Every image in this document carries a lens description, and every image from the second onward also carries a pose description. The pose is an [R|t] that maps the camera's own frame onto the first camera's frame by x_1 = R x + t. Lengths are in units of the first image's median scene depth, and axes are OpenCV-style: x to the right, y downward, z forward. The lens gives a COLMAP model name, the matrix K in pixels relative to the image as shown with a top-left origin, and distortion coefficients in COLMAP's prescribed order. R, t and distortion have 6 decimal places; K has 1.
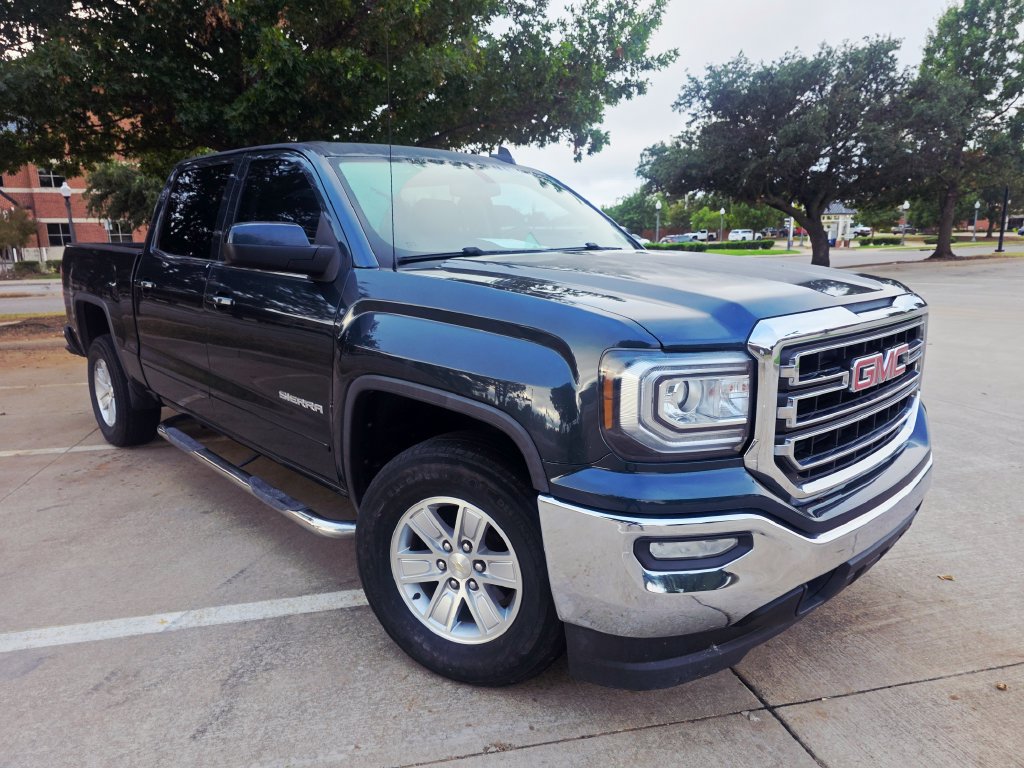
lens RADIAL K [[696.5, 0, 502.7], [0, 696.5, 381.1], [0, 0, 1]] dist [0.052192, -0.046312]
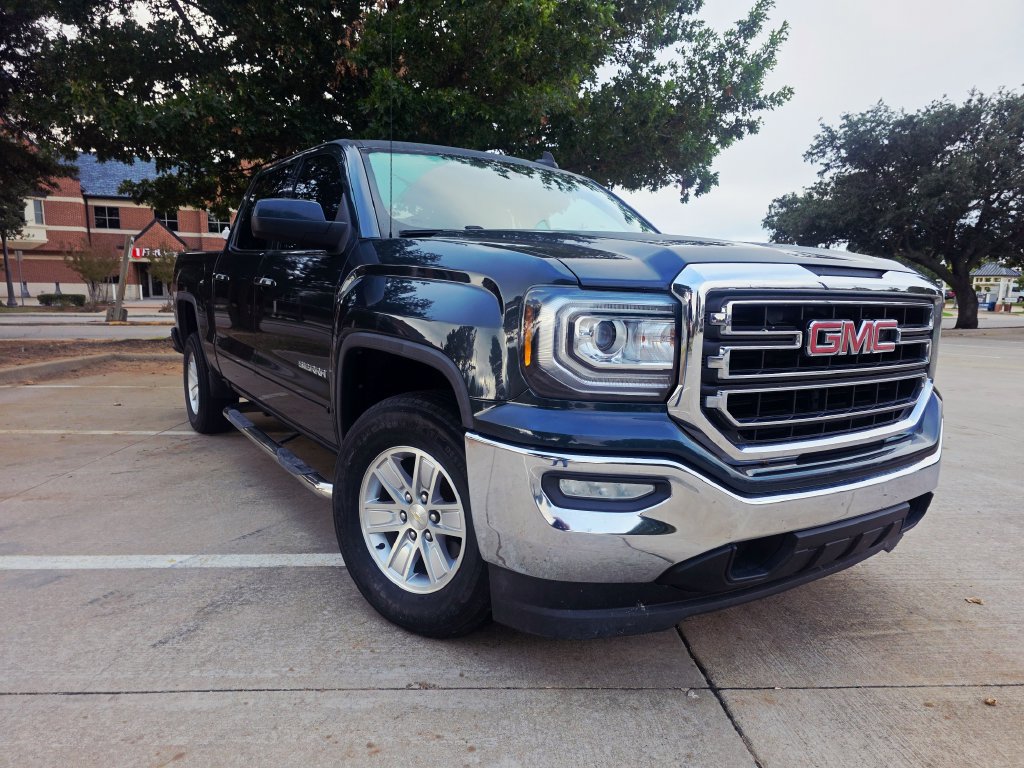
lens RADIAL K [[693.9, 0, 512.8], [0, 693.9, 396.6], [0, 0, 1]] dist [0.060732, -0.054227]
pose [[0.985324, 0.055179, -0.161529, 0.205346], [-0.063684, 0.996817, -0.047953, 0.113589], [0.158368, 0.057536, 0.985702, 0.002650]]
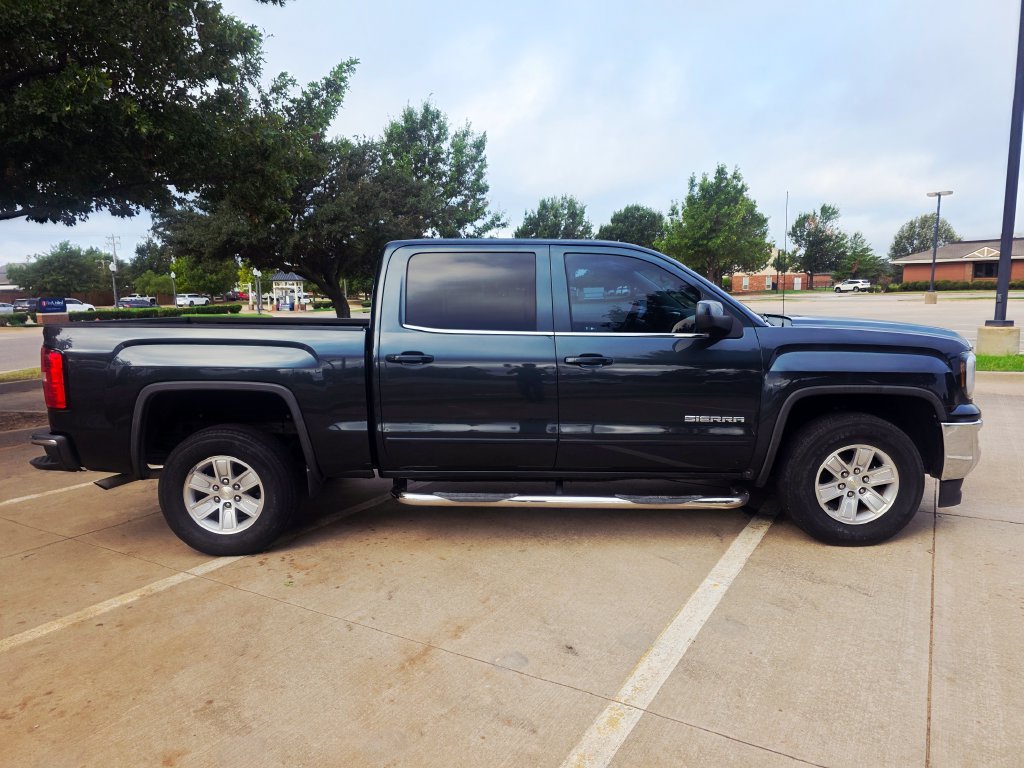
lens RADIAL K [[699.3, 0, 516.4], [0, 699.3, 391.1], [0, 0, 1]] dist [0.052104, -0.049029]
pose [[0.697373, -0.097716, 0.710016, -1.770010], [0.150484, 0.988542, -0.011756, -0.079280], [-0.700732, 0.115045, 0.704088, 0.251055]]
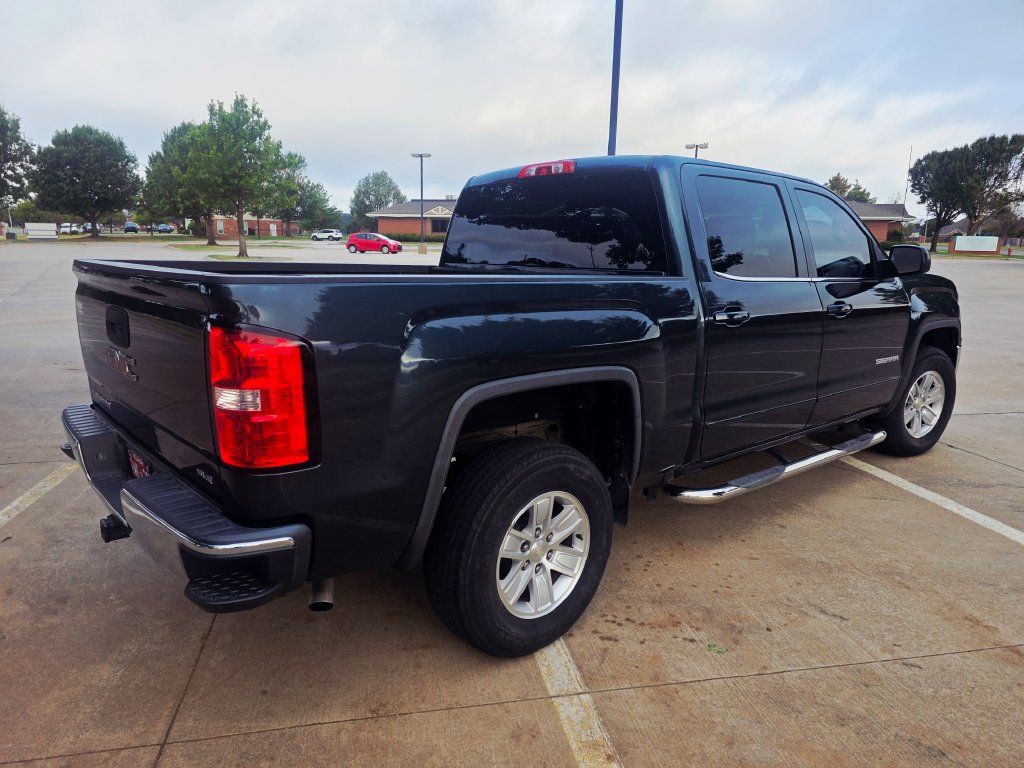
lens RADIAL K [[691.5, 0, 509.5], [0, 691.5, 398.4], [0, 0, 1]] dist [0.054398, -0.051083]
pose [[0.036644, -0.210214, 0.976968, -2.031807], [0.184831, 0.962184, 0.200100, -0.391319], [-0.982087, 0.173242, 0.074113, 1.885899]]
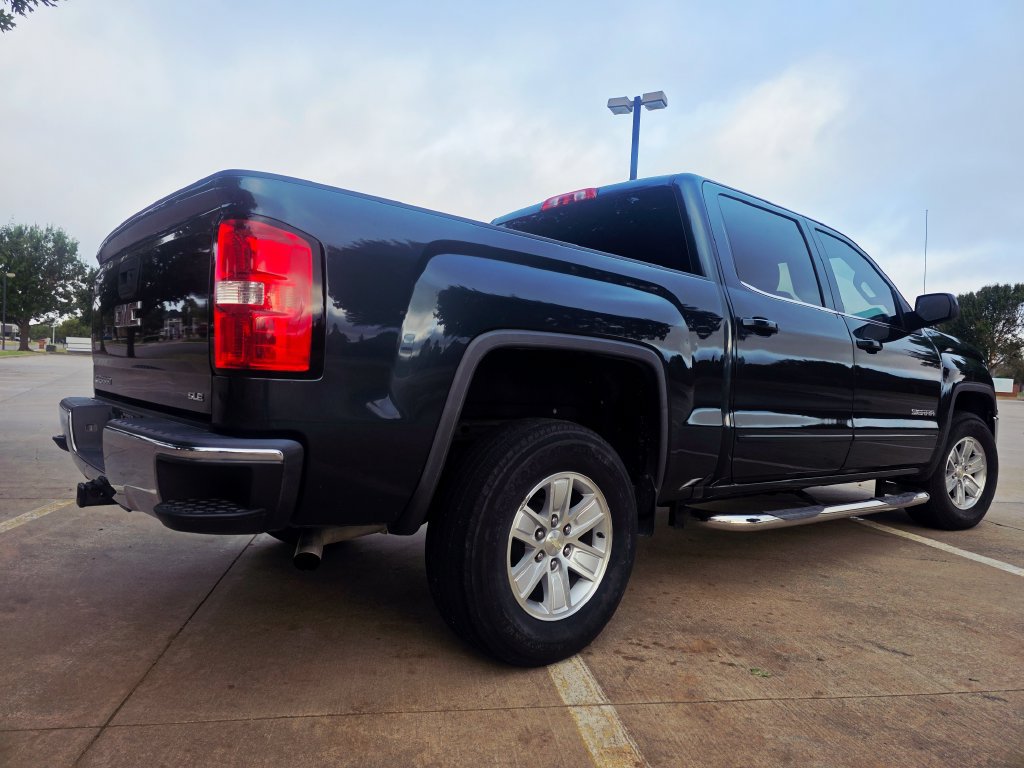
lens RADIAL K [[691.2, 0, 509.9], [0, 691.2, 372.0], [0, 0, 1]] dist [0.049854, -0.041852]
pose [[0.062135, 0.012971, 0.997983, -1.996103], [0.153470, 0.987900, -0.022395, -0.172225], [-0.986198, 0.154552, 0.059393, 1.928082]]
